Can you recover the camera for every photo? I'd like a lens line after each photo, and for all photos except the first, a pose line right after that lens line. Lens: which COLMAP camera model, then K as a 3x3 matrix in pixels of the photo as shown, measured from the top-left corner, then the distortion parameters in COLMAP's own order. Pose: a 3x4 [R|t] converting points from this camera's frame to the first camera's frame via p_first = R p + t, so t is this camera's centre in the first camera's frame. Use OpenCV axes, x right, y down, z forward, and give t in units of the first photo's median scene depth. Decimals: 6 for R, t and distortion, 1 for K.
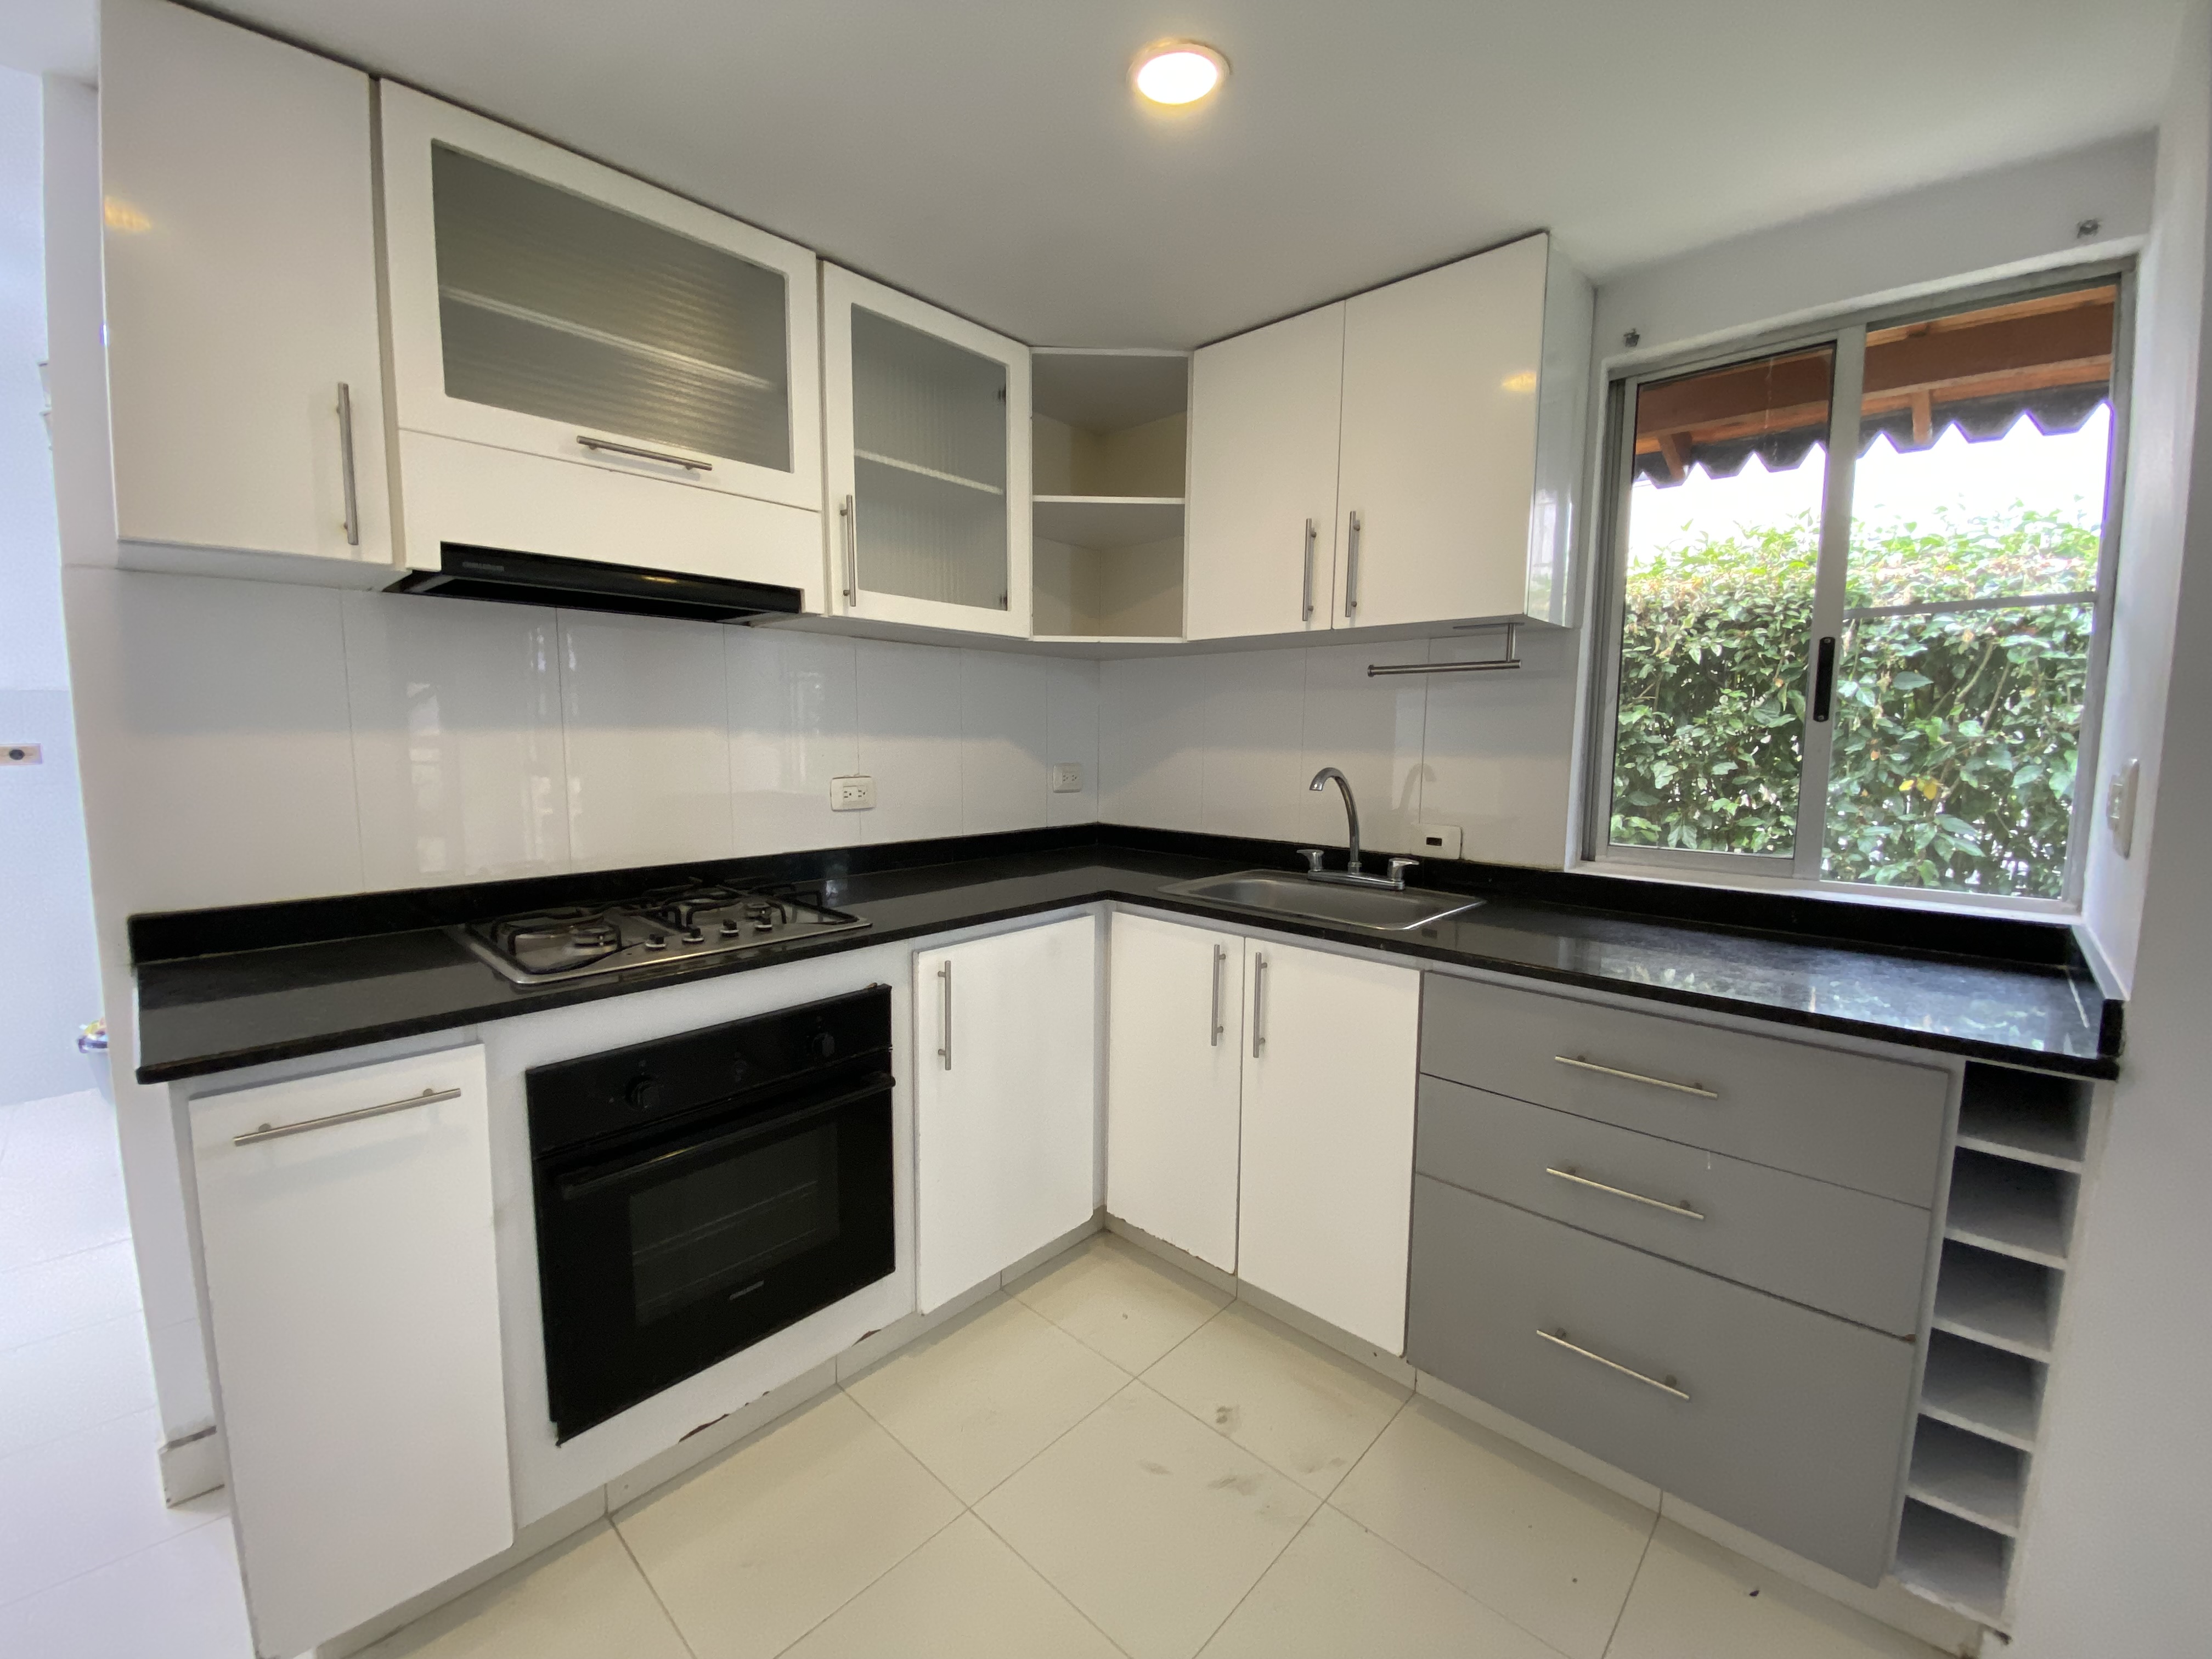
lens RADIAL K [[889.9, 0, 1106.9], [0, 889.9, 835.0], [0, 0, 1]] dist [-0.004007, -0.003174]
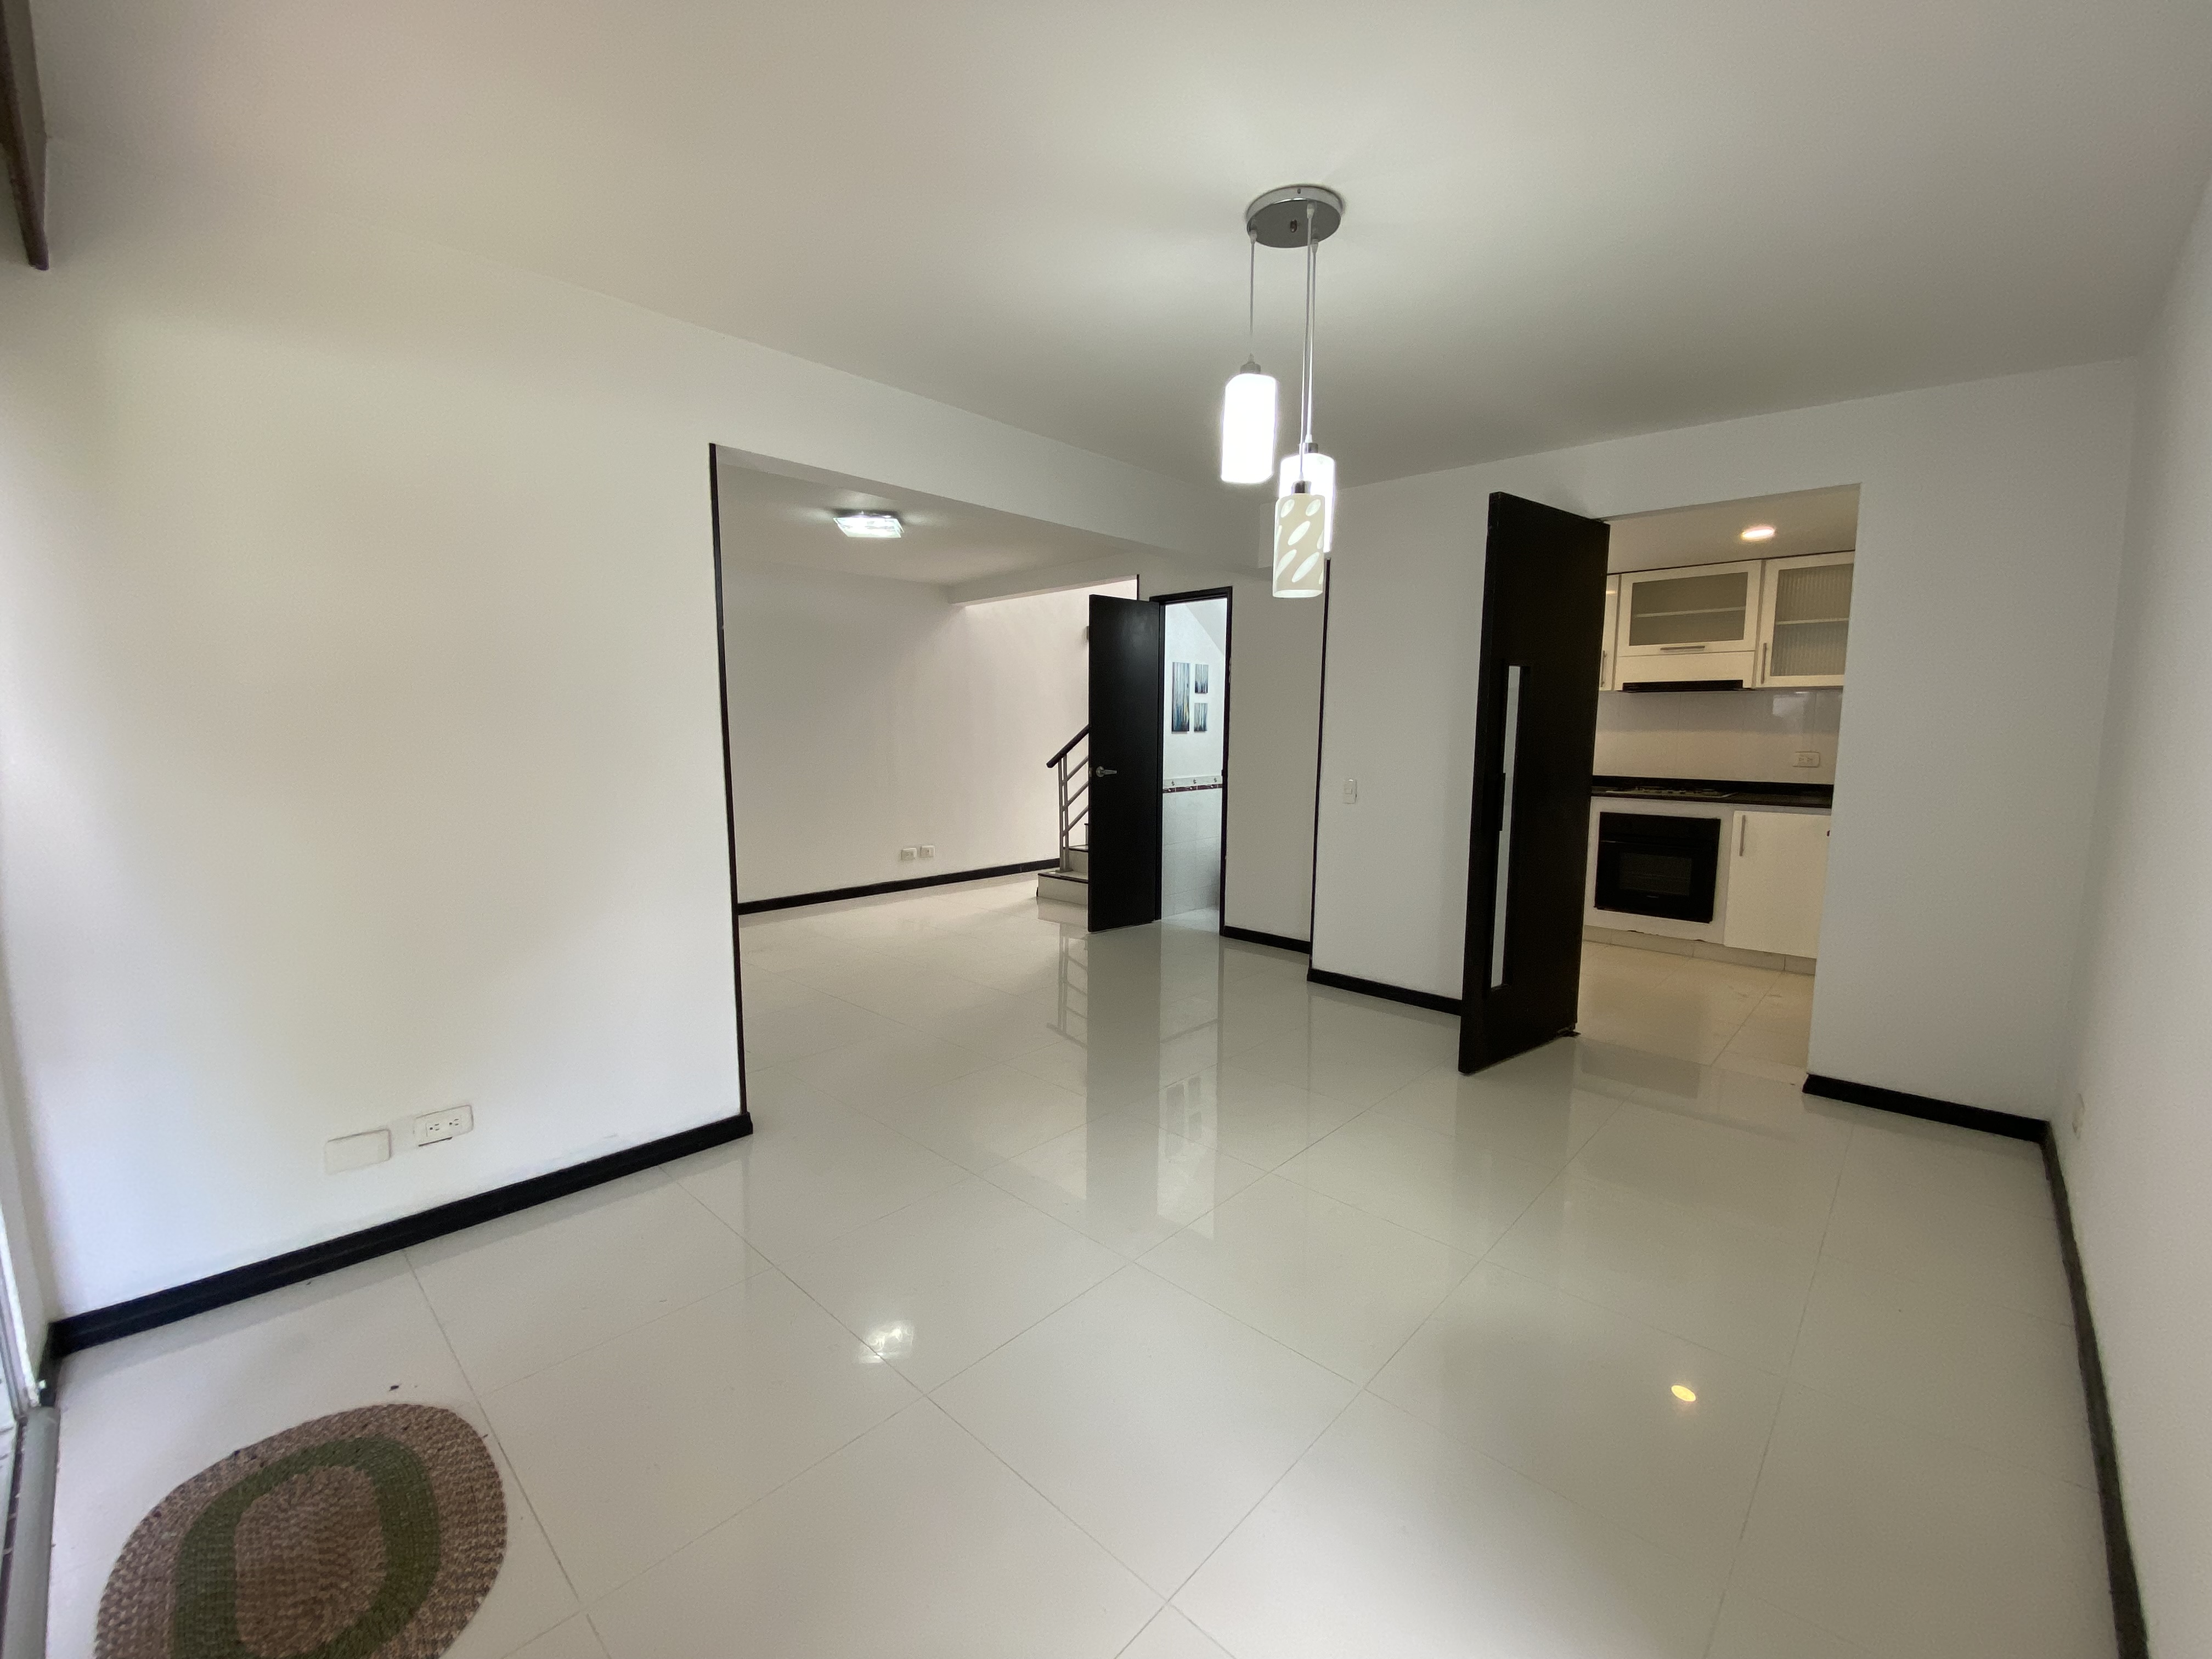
lens RADIAL K [[889.9, 0, 1111.0], [0, 889.9, 821.8], [0, 0, 1]] dist [-0.004007, -0.003174]
pose [[-0.010051, 0.097609, -0.995174, 2.351928], [-0.120412, 0.987864, 0.098108, 0.120533], [0.992673, 0.120817, 0.001824, -0.861442]]
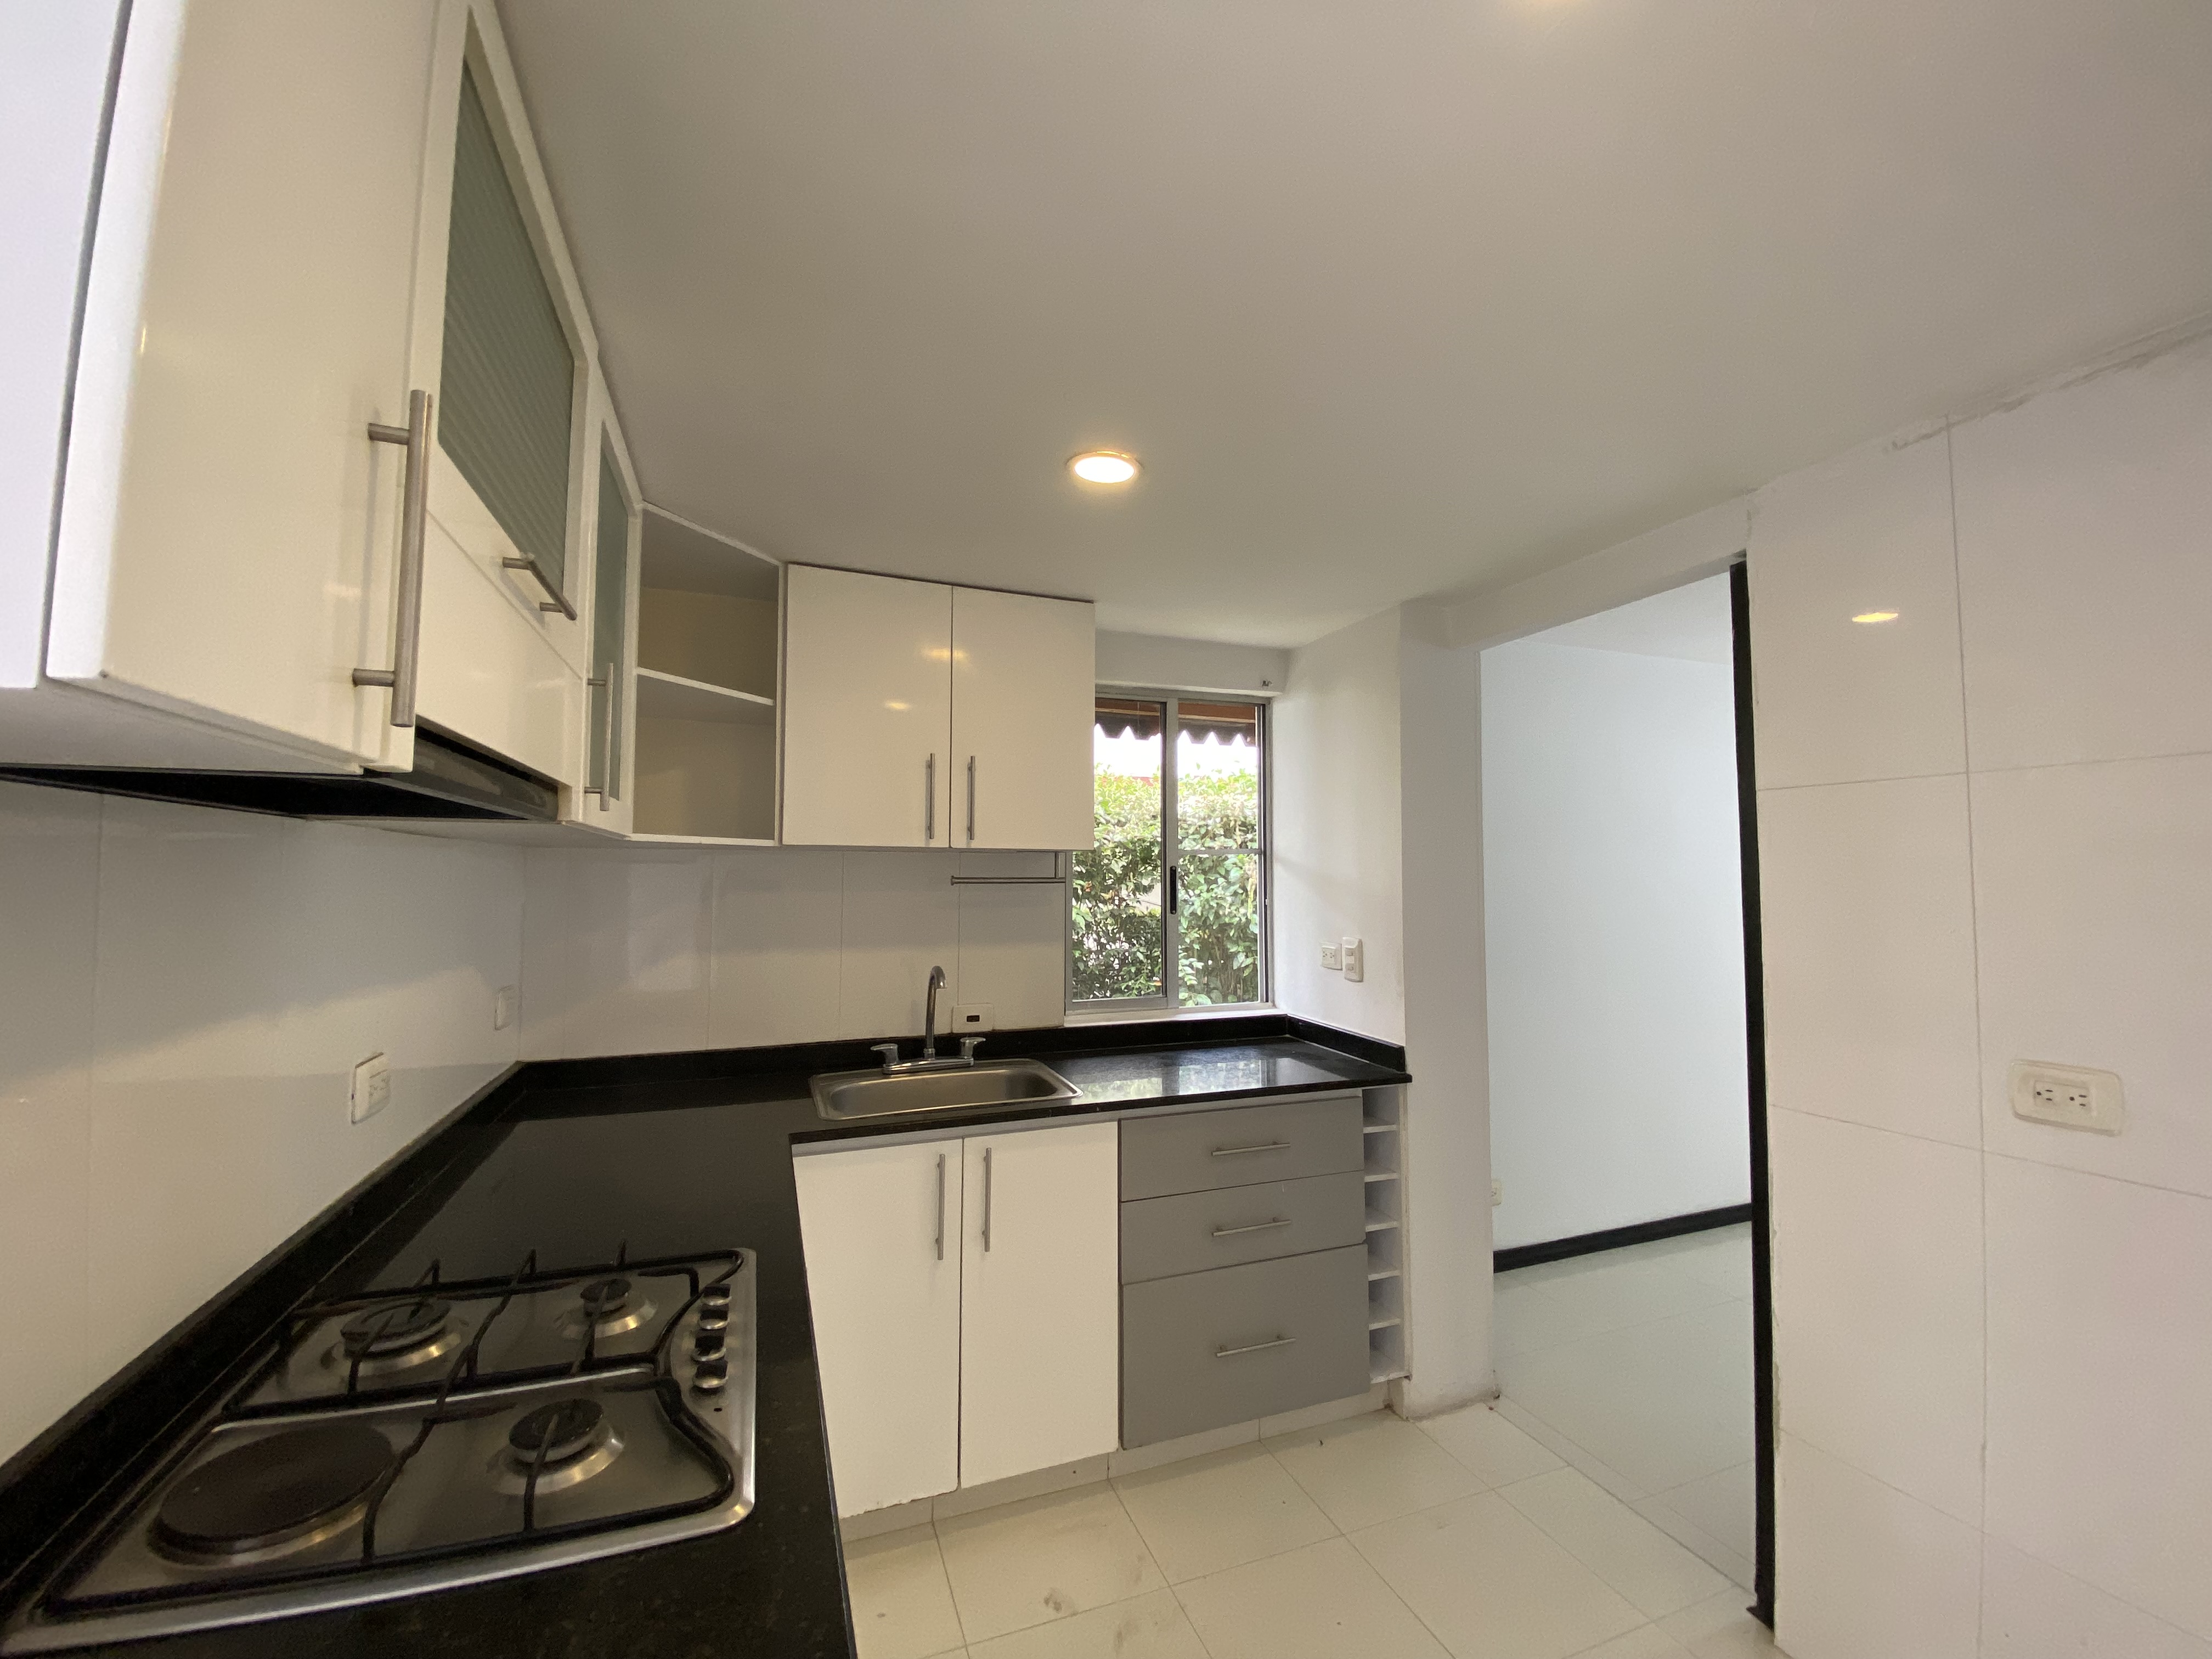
lens RADIAL K [[889.9, 0, 1110.7], [0, 889.9, 814.6], [0, 0, 1]] dist [-0.004007, -0.003174]
pose [[0.443483, 0.054660, 0.894615, -0.737309], [0.097599, 0.989258, -0.108825, -0.134454], [-0.890953, 0.135576, 0.433384, 0.318804]]
